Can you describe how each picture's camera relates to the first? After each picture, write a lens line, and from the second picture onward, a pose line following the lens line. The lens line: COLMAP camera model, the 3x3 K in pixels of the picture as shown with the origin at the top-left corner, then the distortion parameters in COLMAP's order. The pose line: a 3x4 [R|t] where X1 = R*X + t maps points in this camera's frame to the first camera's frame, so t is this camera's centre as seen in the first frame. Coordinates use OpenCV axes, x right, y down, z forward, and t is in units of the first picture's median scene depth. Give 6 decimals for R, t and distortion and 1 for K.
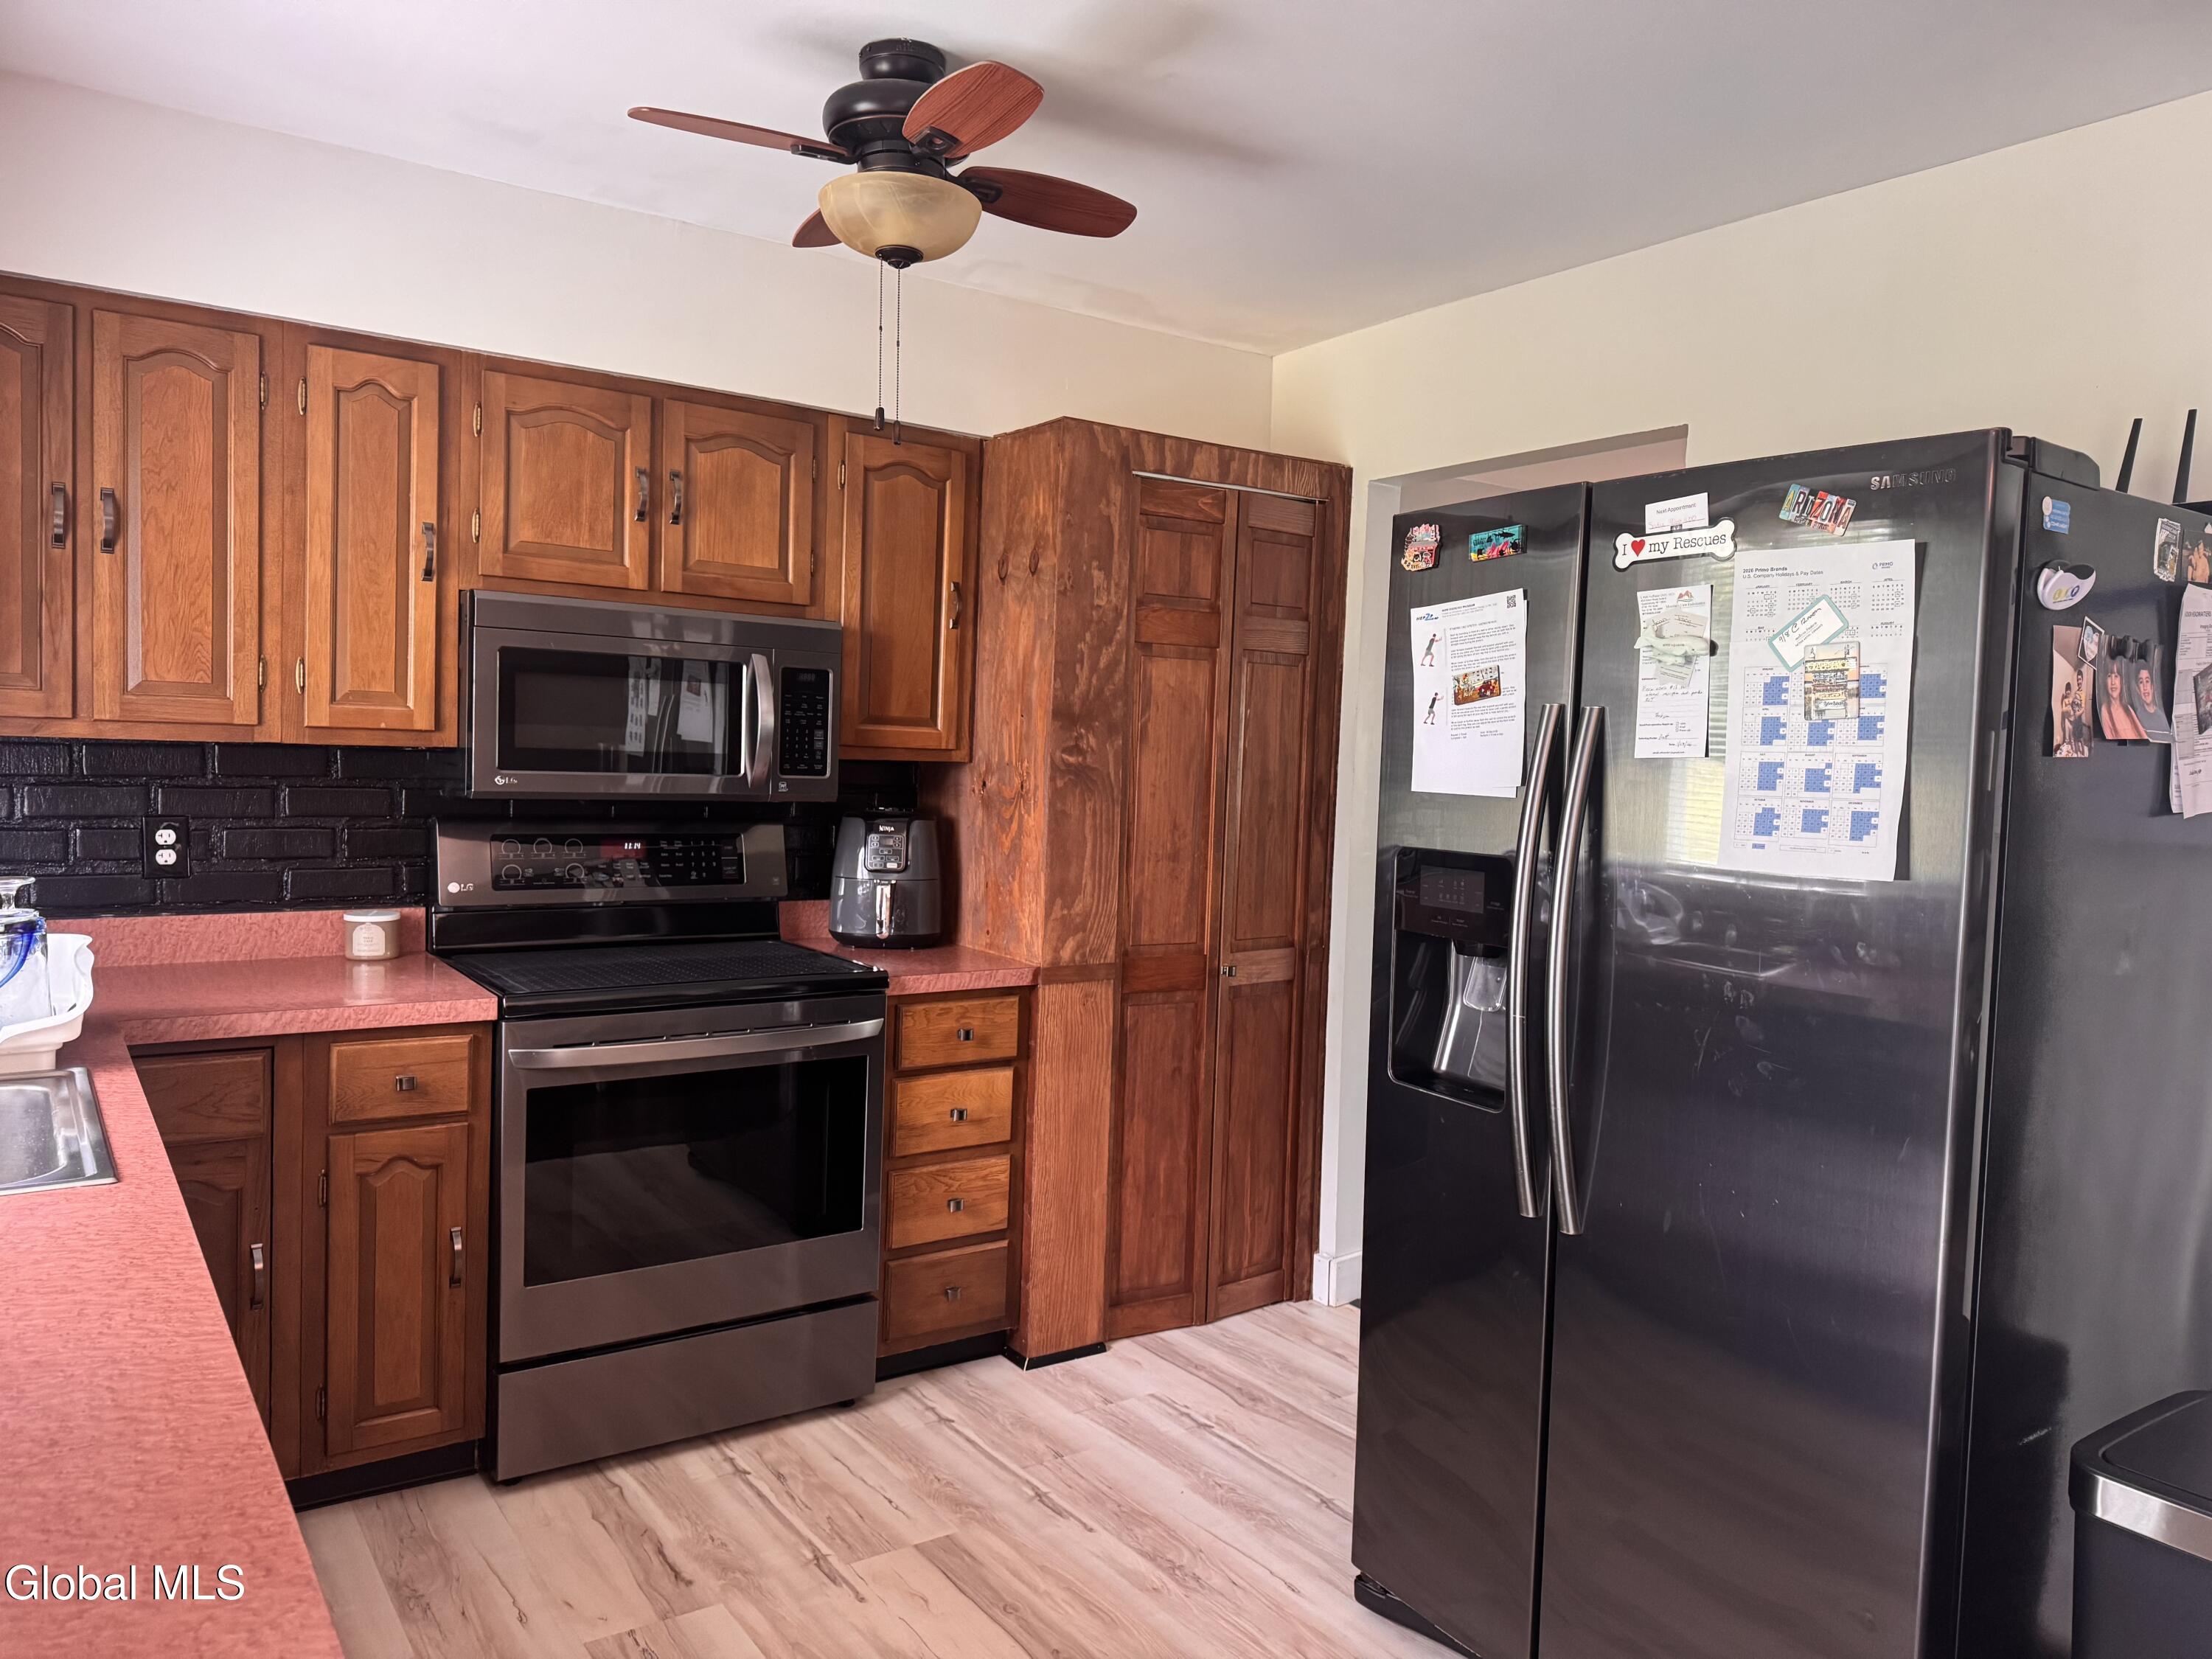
lens RADIAL K [[1576.1, 0, 1106.0], [0, 1576.1, 829.5], [0, 0, 1]] dist [0.171314, -0.334330]
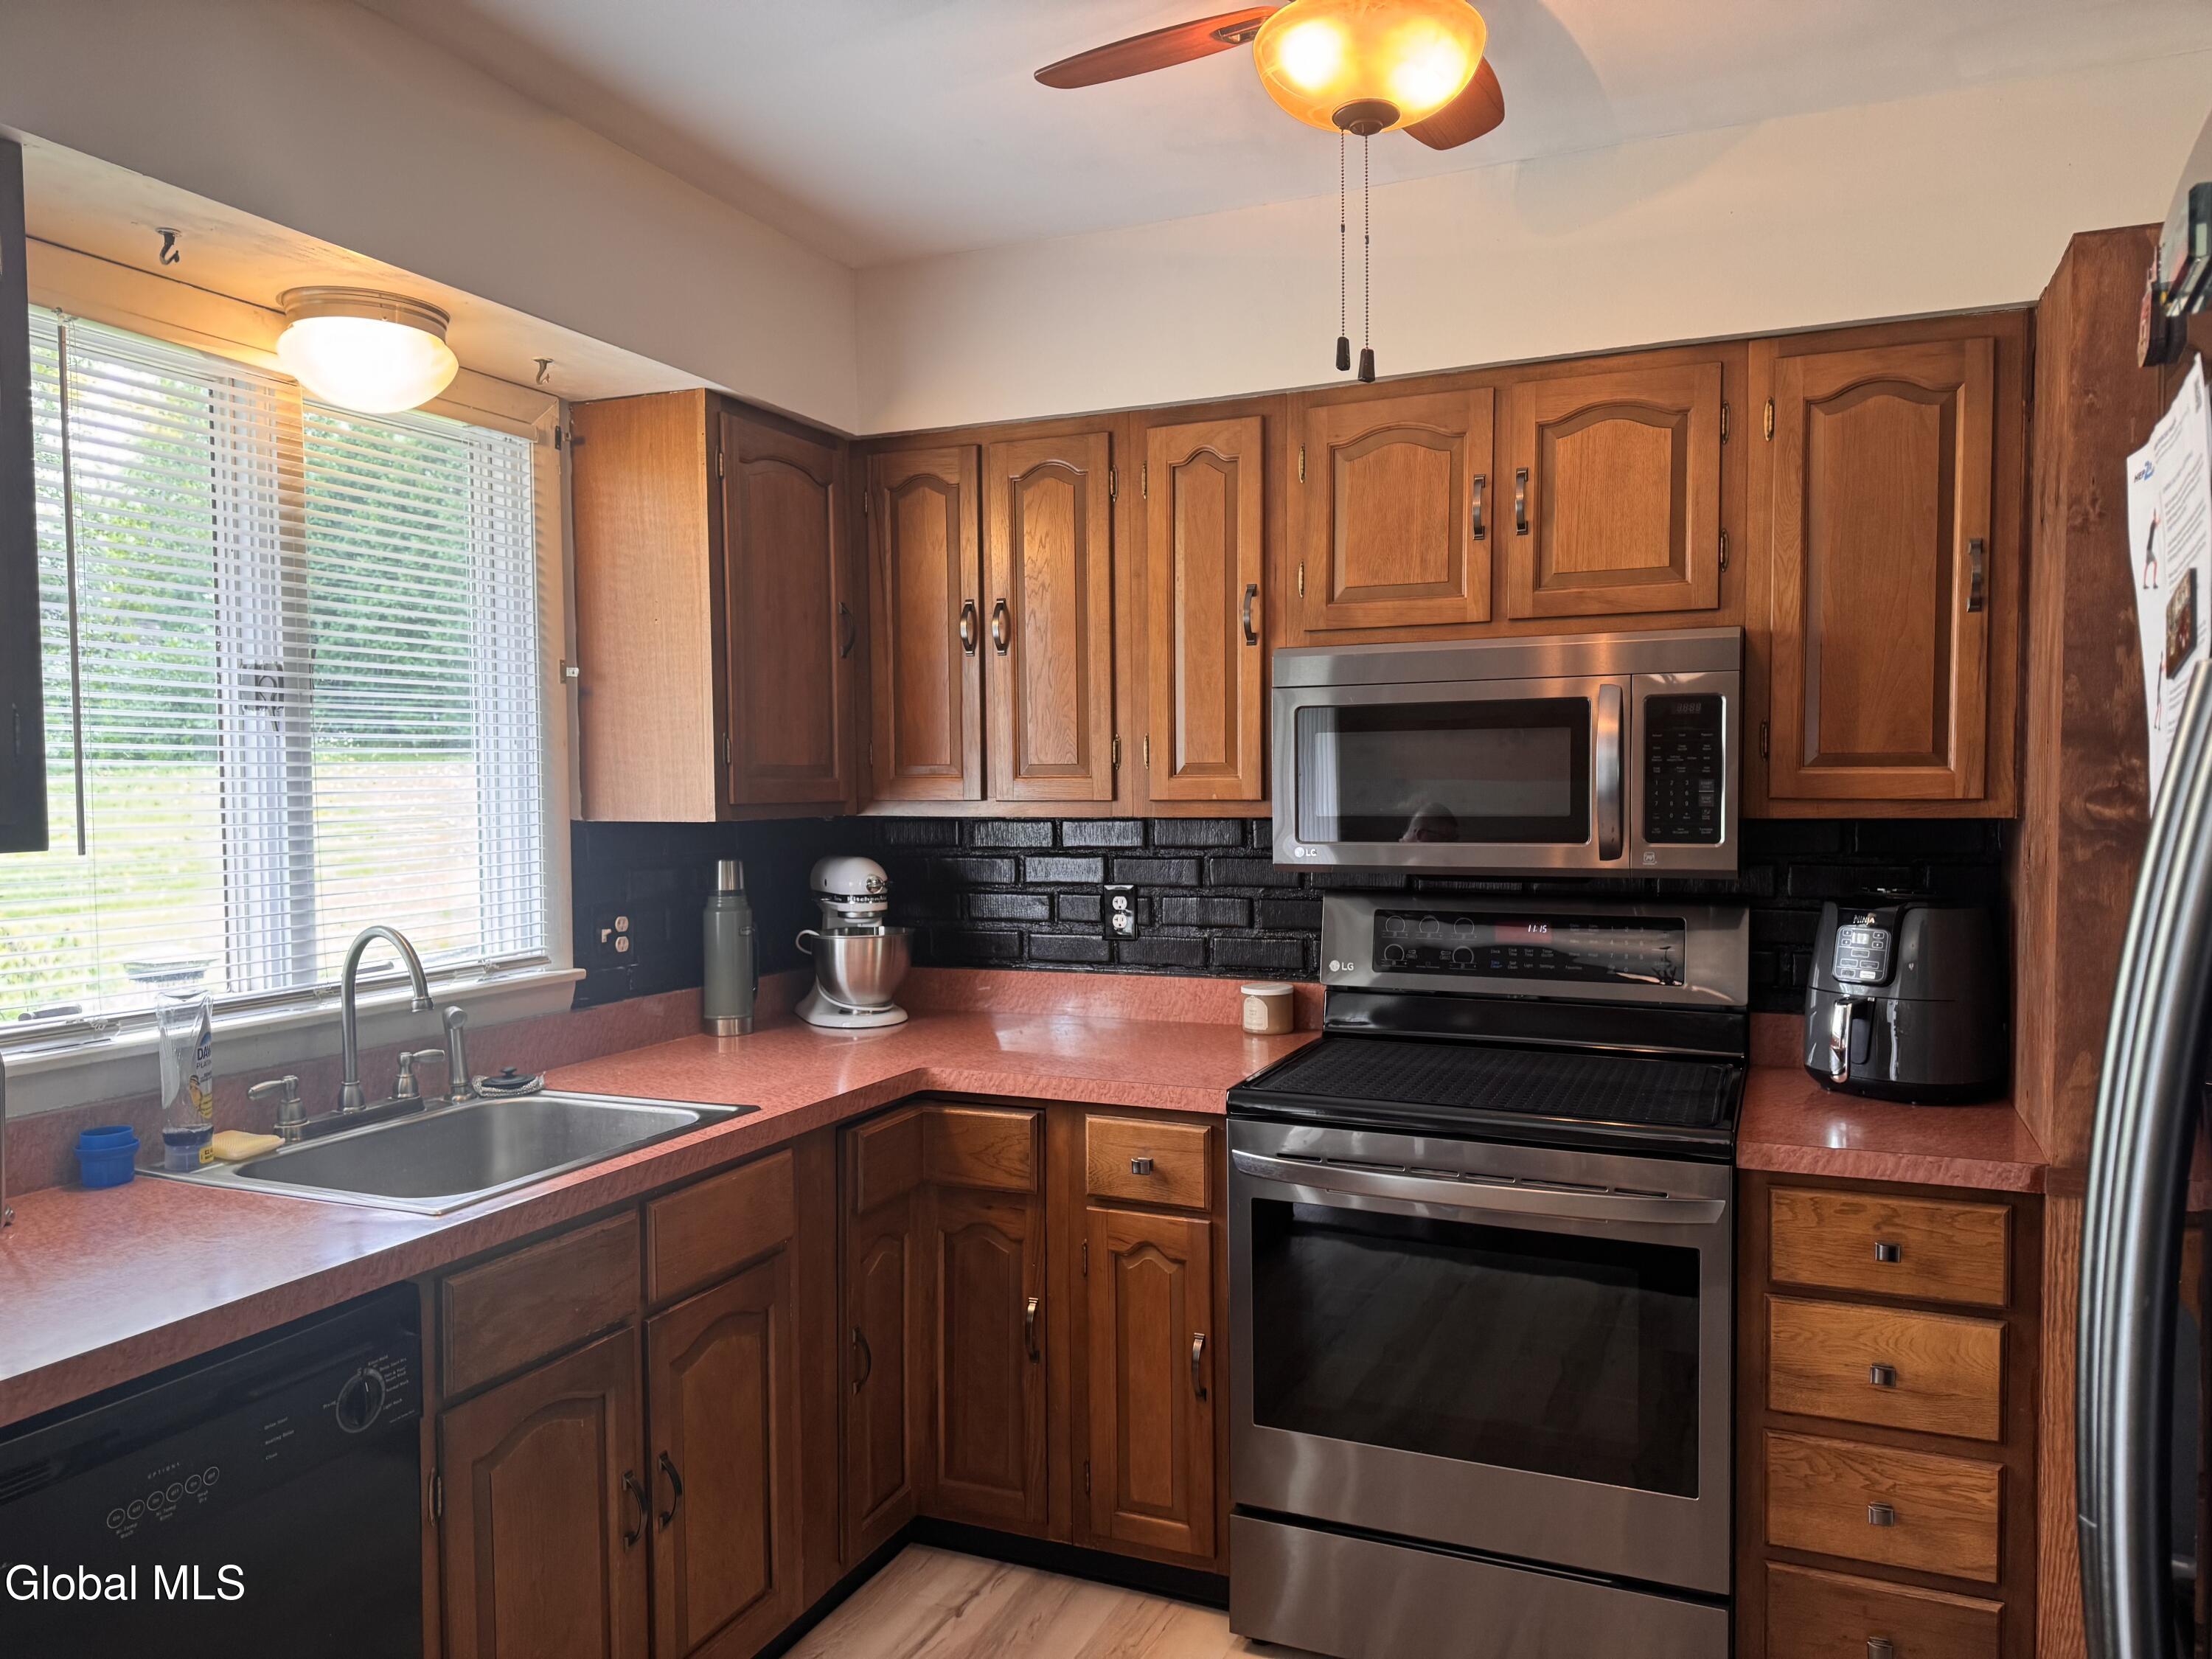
lens RADIAL K [[1544.5, 0, 1102.1], [0, 1544.5, 832.9], [0, 0, 1]] dist [0.053491, -0.067610]
pose [[0.507813, -0.008500, -0.861425, 0.295933], [-0.017935, 0.999630, -0.020436, -0.019726], [0.861280, 0.025827, 0.507473, 0.416095]]
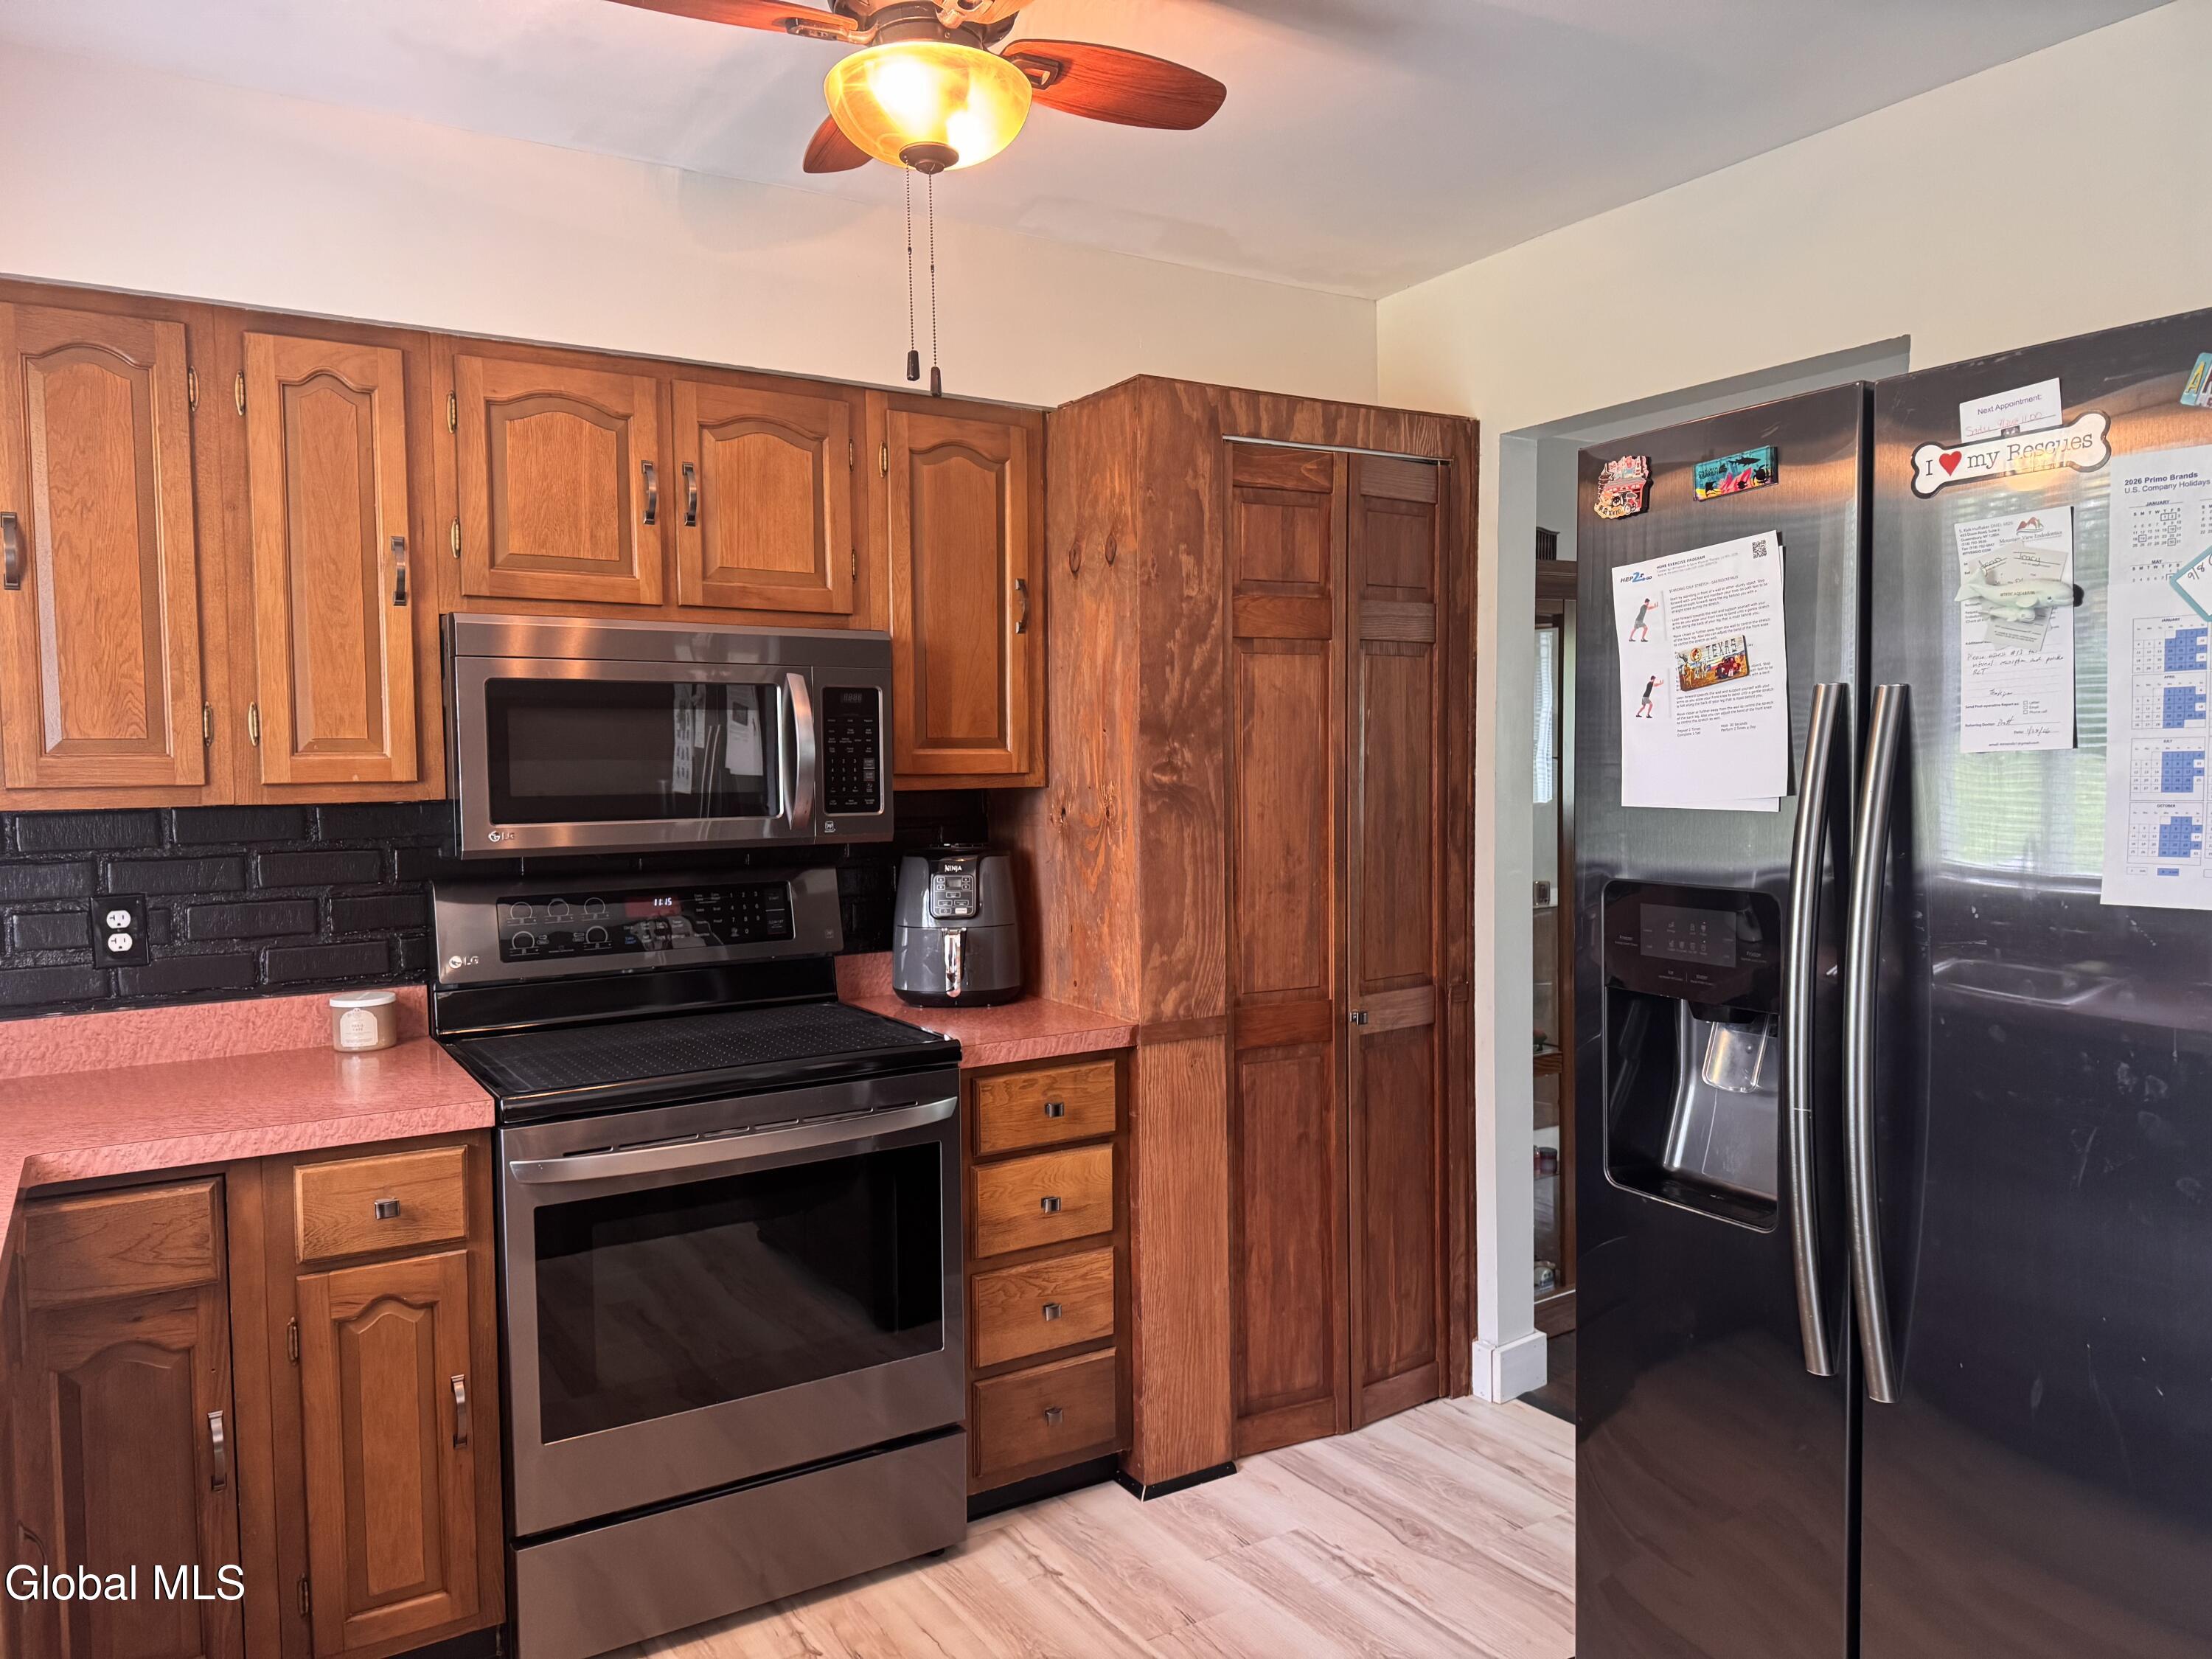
lens RADIAL K [[1567.6, 0, 1097.0], [0, 1567.6, 835.4], [0, 0, 1]] dist [0.141696, -0.233860]
pose [[0.997494, -0.043225, -0.056009, -0.012812], [0.043153, 0.999065, -0.002493, -0.014212], [0.056065, 0.000070, 0.998427, 0.163445]]
